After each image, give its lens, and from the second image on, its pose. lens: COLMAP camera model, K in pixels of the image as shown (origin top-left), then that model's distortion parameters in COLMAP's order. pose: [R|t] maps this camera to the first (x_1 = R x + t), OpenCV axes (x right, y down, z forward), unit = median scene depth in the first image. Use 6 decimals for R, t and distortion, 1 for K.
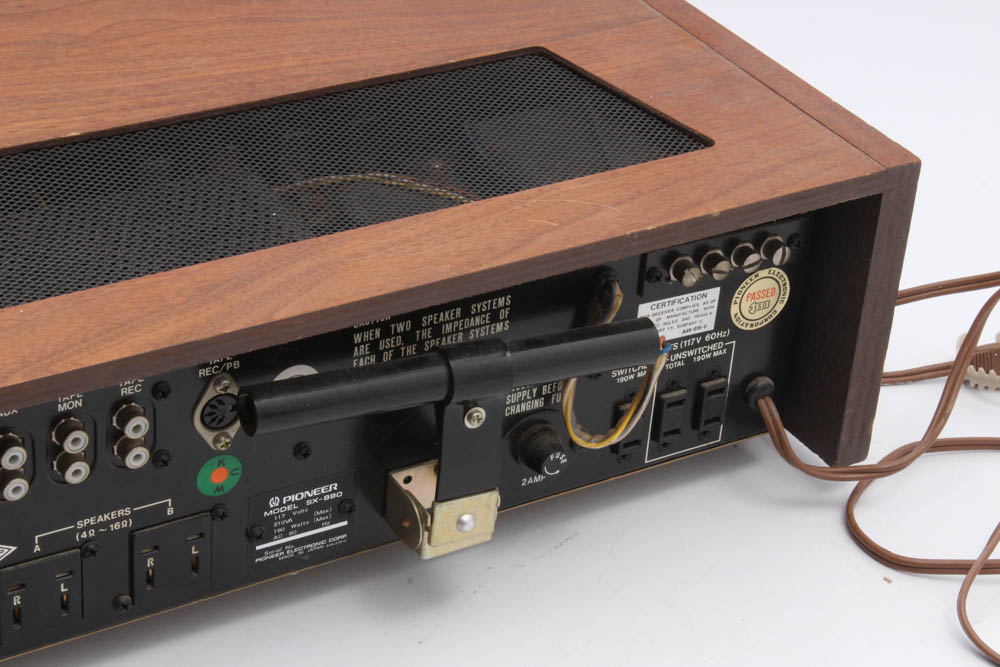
lens RADIAL K [[2338.3, 0, 500.0], [0, 2338.3, 333.5], [0, 0, 1]] dist [0.039270, 0.498655]
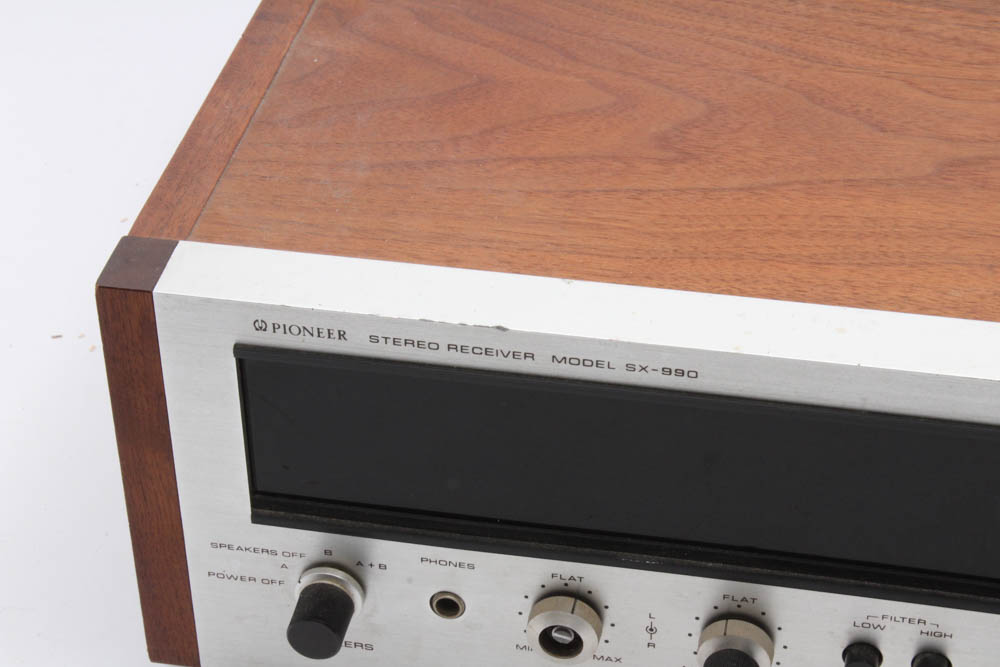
lens RADIAL K [[2338.3, 0, 500.0], [0, 2338.3, 333.5], [0, 0, 1]] dist [0.039270, 0.498655]
pose [[-0.743481, -0.445327, 0.498918, -0.518337], [0.323787, 0.413064, 0.851199, -0.897462], [-0.585147, 0.794394, -0.162914, 1.460026]]
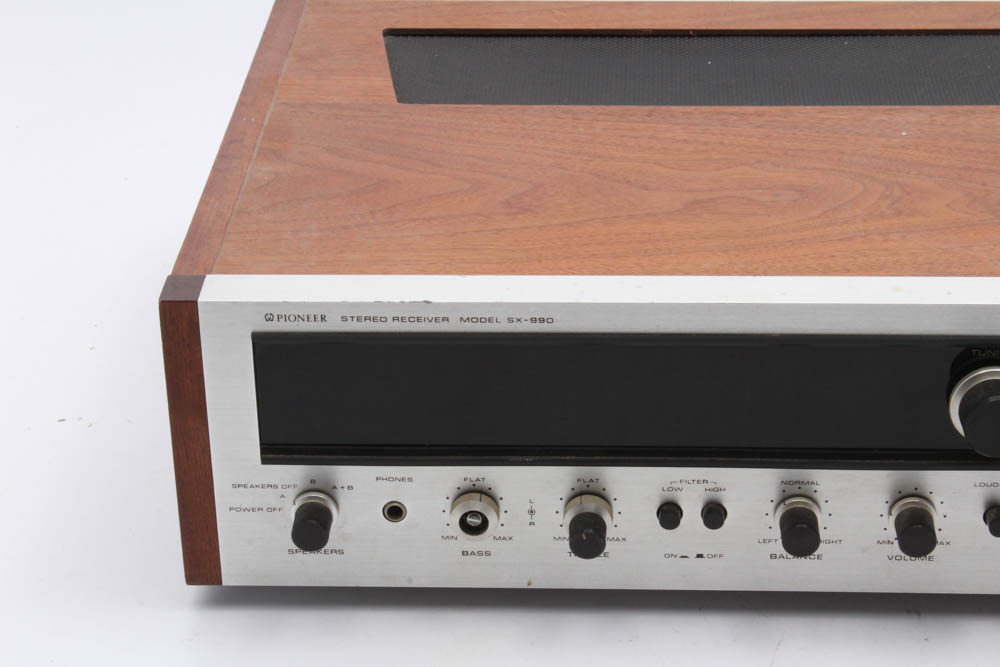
lens RADIAL K [[2338.3, 0, 500.0], [0, 2338.3, 333.5], [0, 0, 1]] dist [0.039270, 0.498655]
pose [[-0.834274, -0.303254, 0.460461, -0.721246], [0.257407, 0.524317, 0.811686, -1.197753], [-0.487574, 0.795694, -0.359364, 1.752386]]
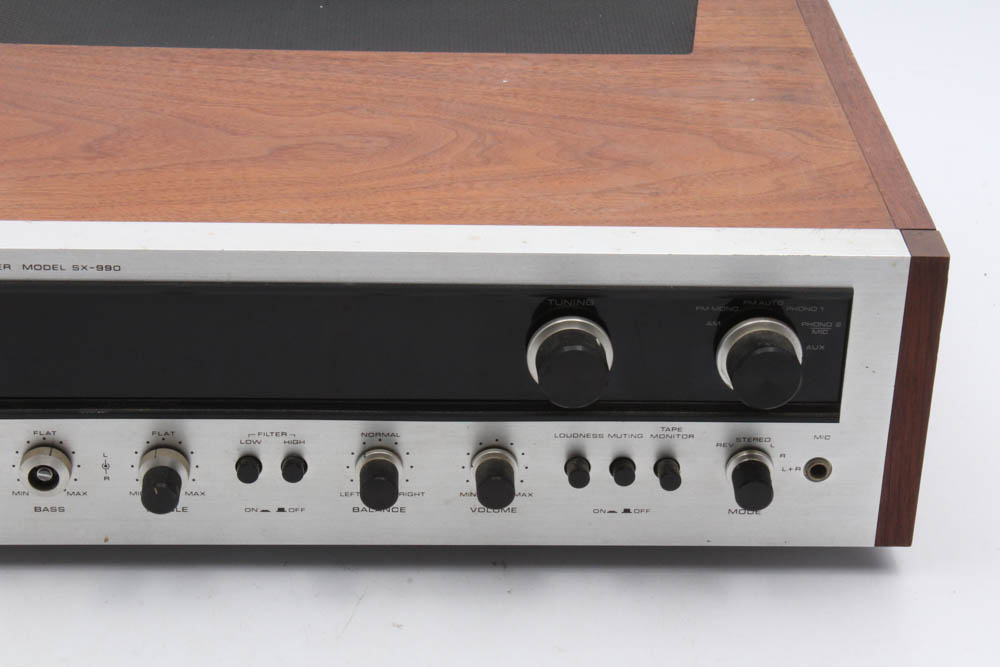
lens RADIAL K [[2338.3, 0, 500.0], [0, 2338.3, 333.5], [0, 0, 1]] dist [0.039270, 0.498655]
pose [[-0.877082, -0.313169, 0.364215, -0.786648], [0.169156, 0.508294, 0.844407, -1.154639], [-0.449571, 0.802223, -0.392841, 1.701764]]
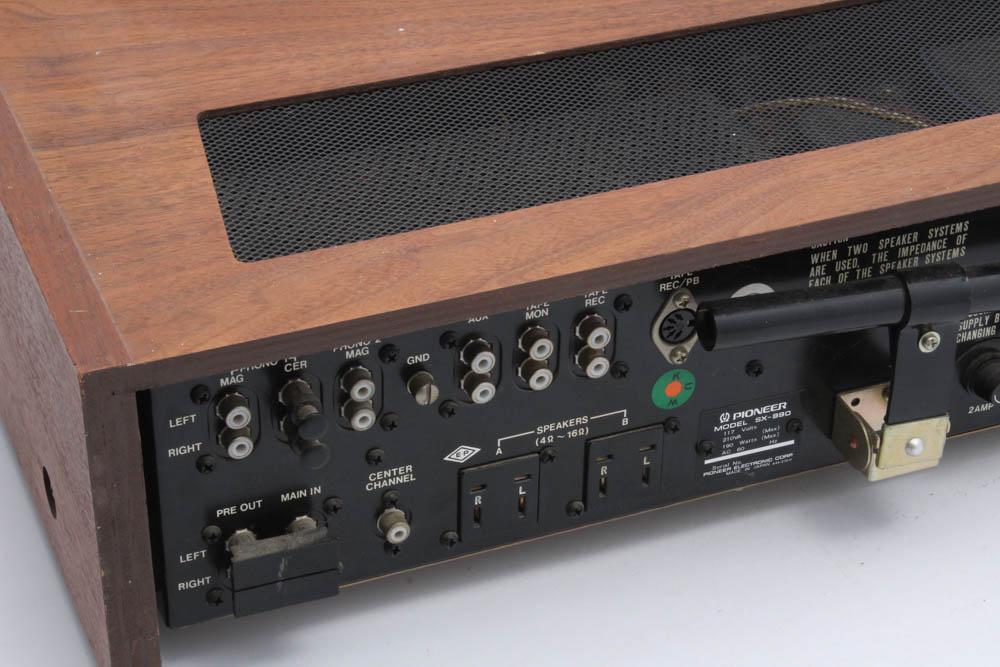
lens RADIAL K [[2338.3, 0, 500.0], [0, 2338.3, 333.5], [0, 0, 1]] dist [0.039270, 0.498655]
pose [[0.986889, 0.035967, -0.157343, -0.034467], [-0.031998, 0.999104, 0.027685, 0.010480], [0.158198, -0.022287, 0.987156, -0.019349]]
